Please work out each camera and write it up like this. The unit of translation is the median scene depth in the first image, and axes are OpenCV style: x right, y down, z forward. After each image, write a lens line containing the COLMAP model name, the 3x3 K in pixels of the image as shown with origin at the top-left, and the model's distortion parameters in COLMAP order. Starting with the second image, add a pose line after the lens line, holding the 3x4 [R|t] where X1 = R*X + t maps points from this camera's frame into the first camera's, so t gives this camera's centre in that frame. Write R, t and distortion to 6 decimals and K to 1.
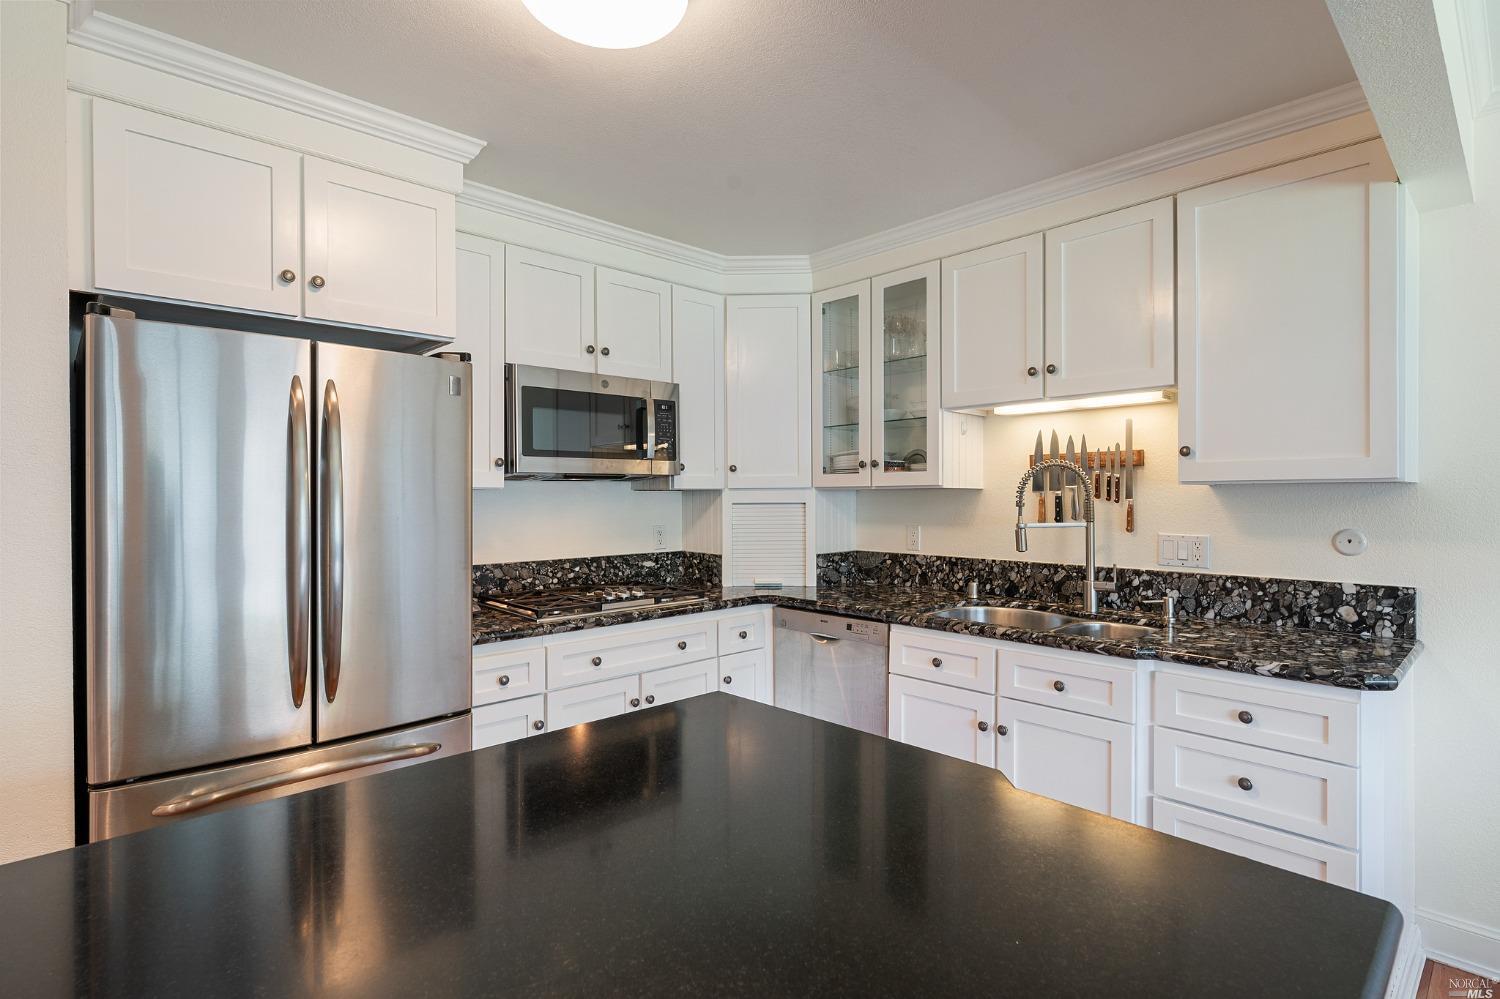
lens RADIAL K [[734.3, 0, 746.4], [0, 734.3, 498.0], [0, 0, 1]] dist [0.001279, -0.000139]
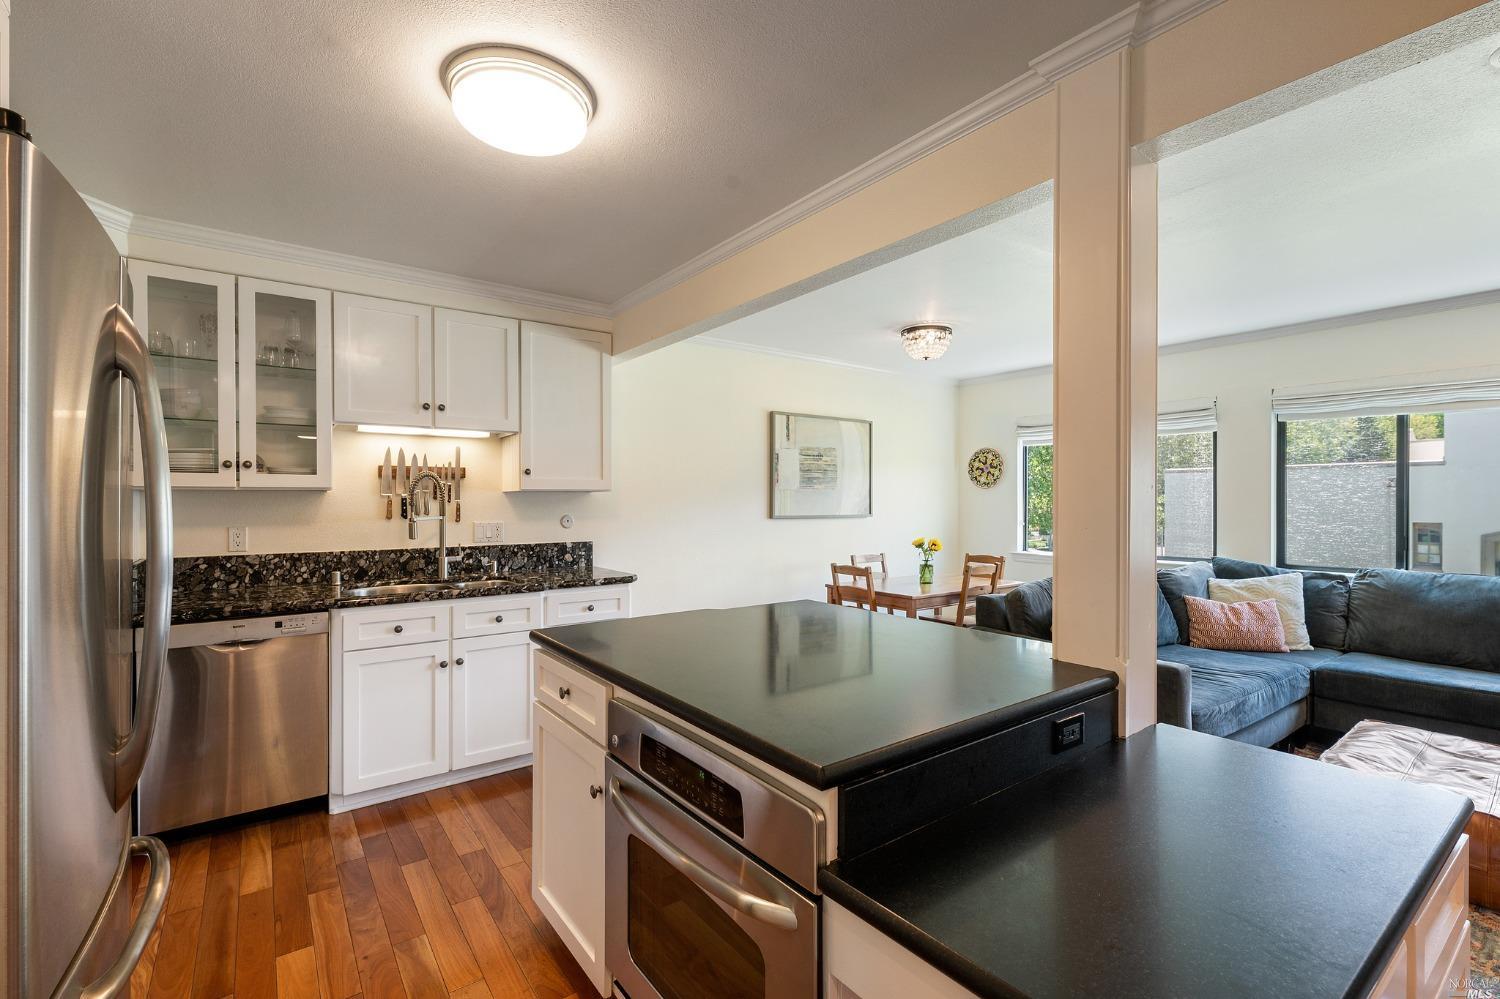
lens RADIAL K [[669.1, 0, 755.6], [0, 669.1, 504.3], [0, 0, 1]] dist [-0.002824, 0.000440]
pose [[0.116659, -0.004616, 0.993161, -0.707810], [0.003758, 0.999984, 0.004206, 0.006574], [-0.993165, 0.003242, 0.116674, 0.227003]]
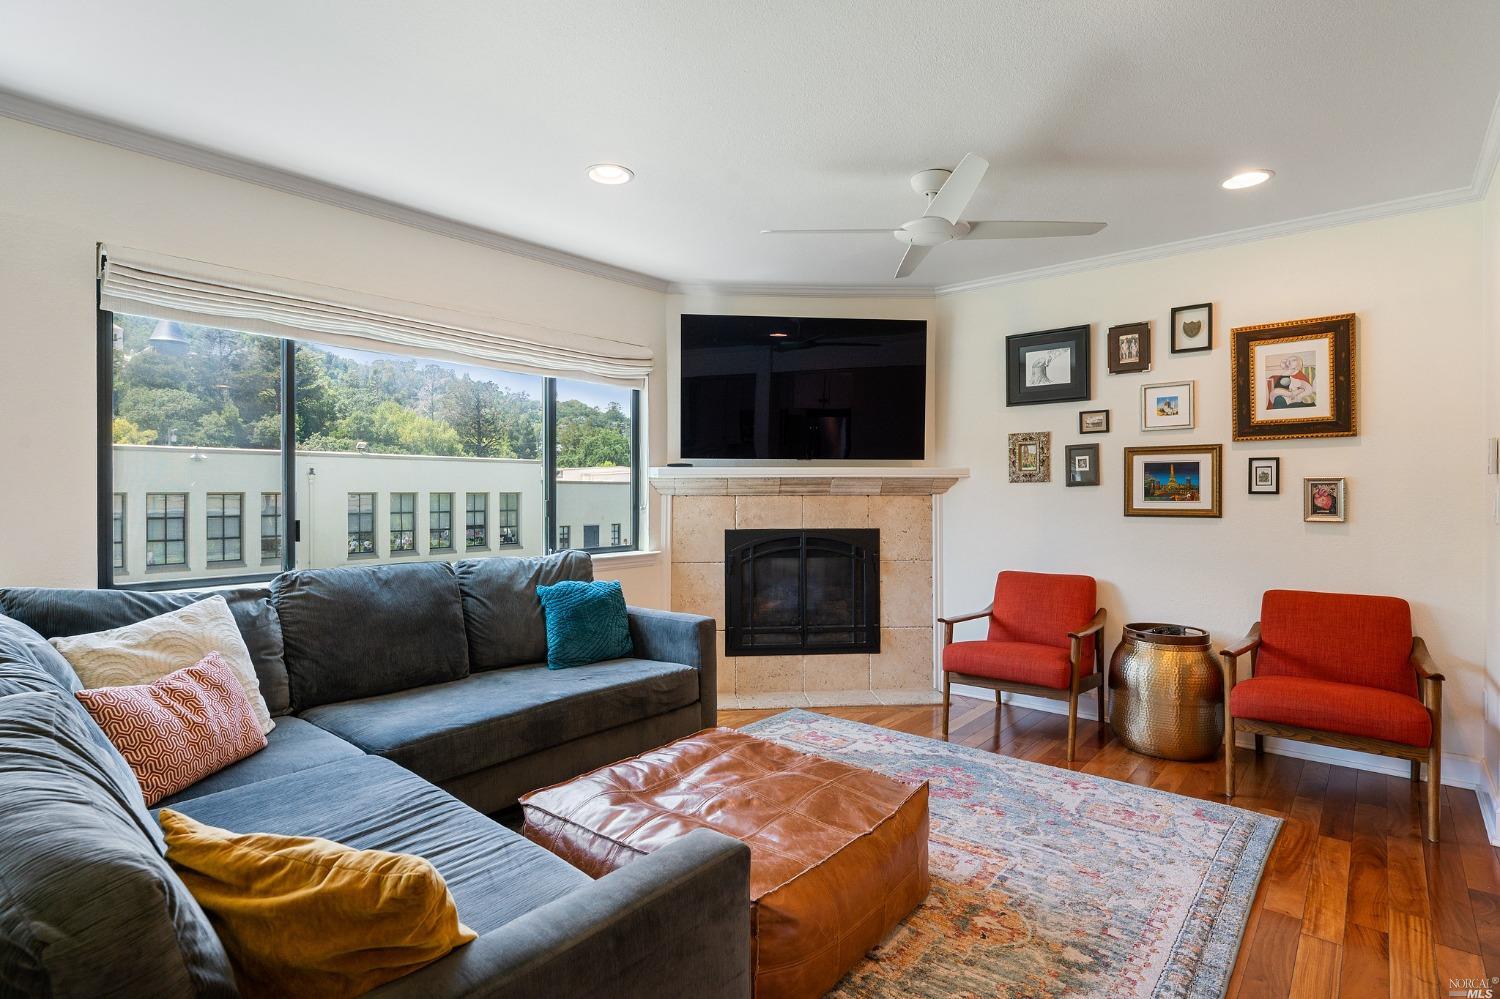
lens RADIAL K [[750.3, 0, 744.4], [0, 750.3, 493.8], [0, 0, 1]] dist [0.001032, -0.002420]
pose [[-0.993994, 0.001859, -0.109415, 0.282840], [0.001001, 0.999968, 0.007893, 0.038511], [0.109426, 0.007736, -0.993965, 0.174157]]
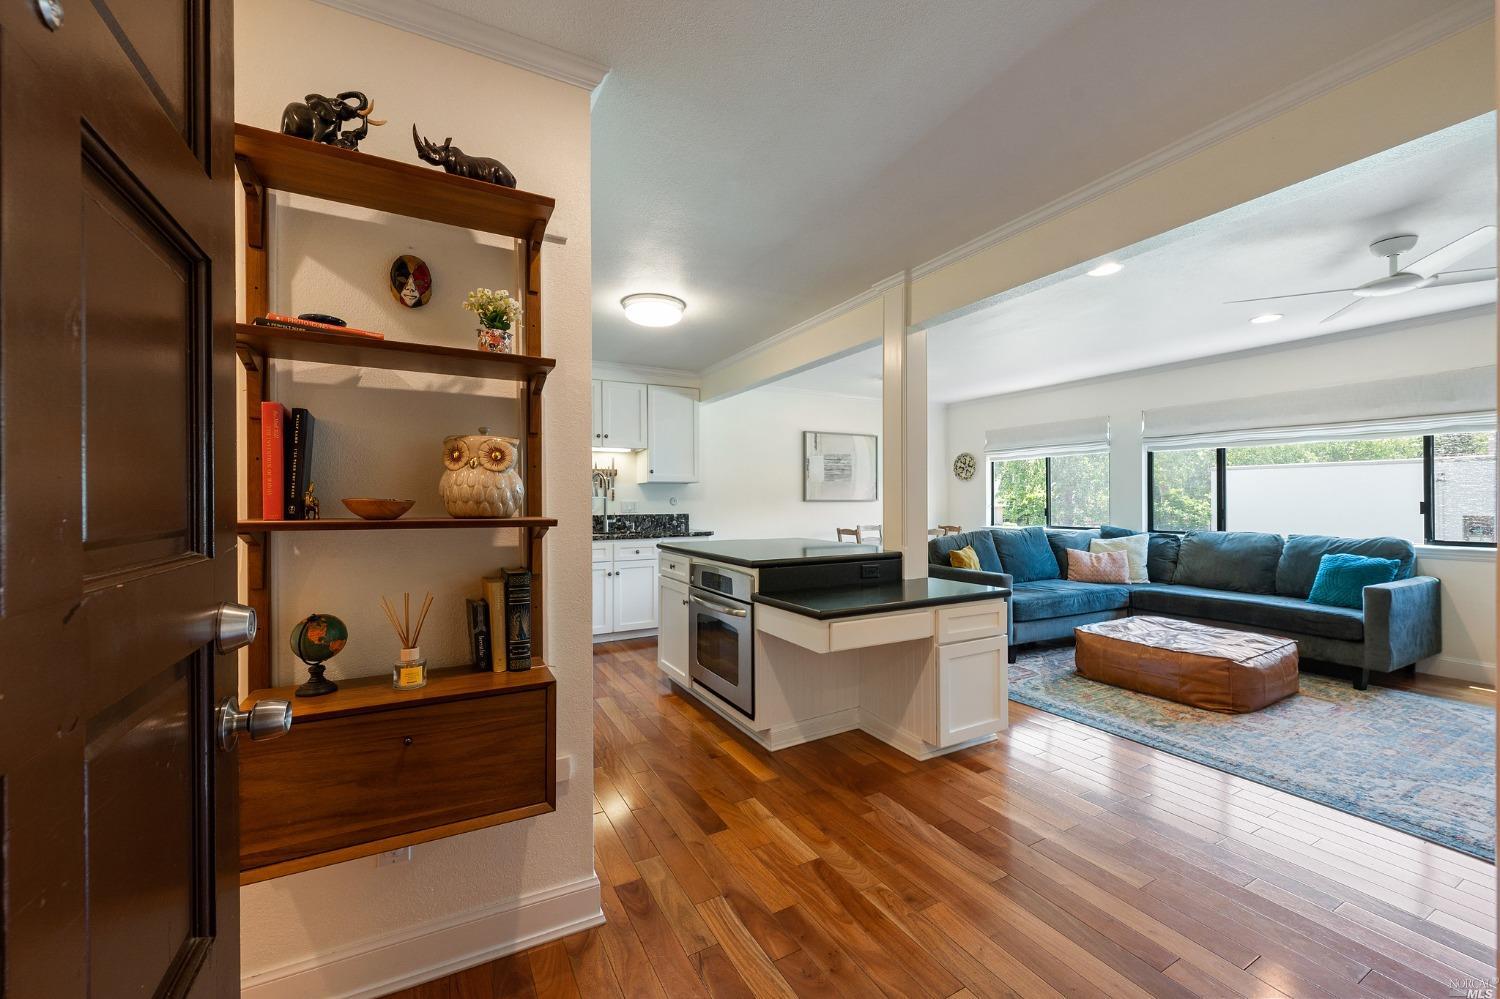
lens RADIAL K [[601.1, 0, 753.4], [0, 601.1, 501.2], [0, 0, 1]] dist [0.001306, -0.000110]
pose [[0.257685, -0.001090, 0.966228, -1.313260], [0.006381, 0.999979, -0.000574, 0.049453], [-0.966208, 0.006313, 0.257686, -0.023953]]
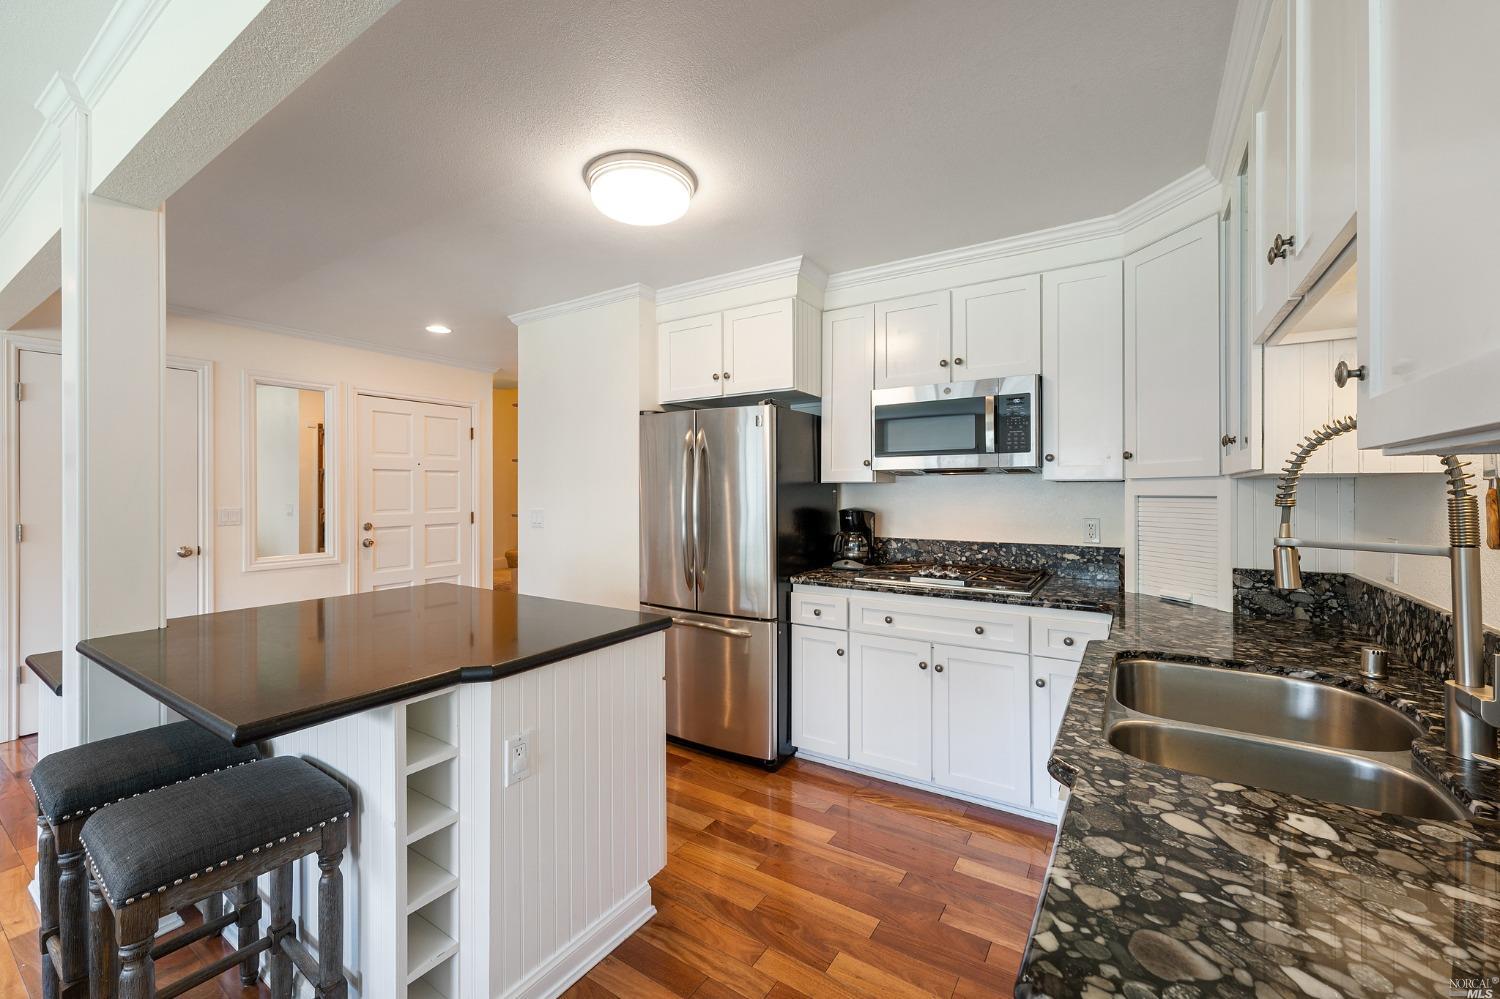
lens RADIAL K [[601.1, 0, 755.0], [0, 601.1, 488.9], [0, 0, 1]] dist [0.001306, -0.000110]
pose [[0.241099, 0.001860, -0.970499, 0.649698], [-0.002566, 0.999996, 0.001279, -0.000640], [0.970497, 0.002182, 0.241103, 0.472057]]
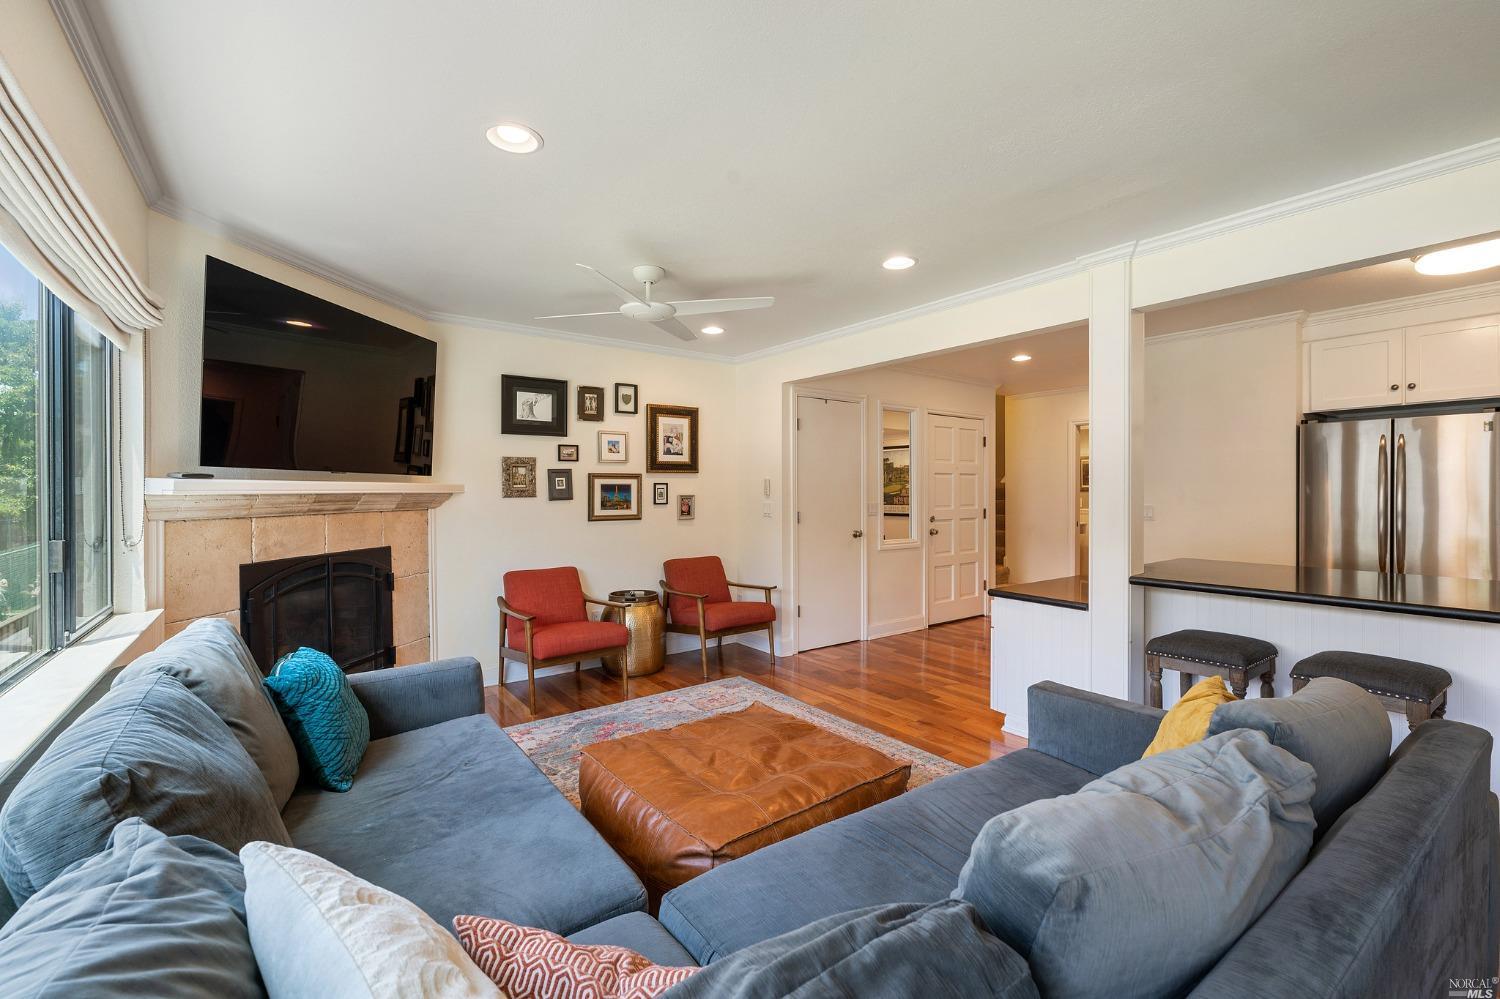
lens RADIAL K [[634.0, 0, 758.7], [0, 634.0, 494.8], [0, 0, 1]] dist [0.000933, 0.000671]
pose [[-0.110637, 0.005672, -0.993845, 1.013121], [-0.001017, 0.999983, 0.005820, 0.012442], [0.993860, 0.001655, -0.110629, -0.478996]]
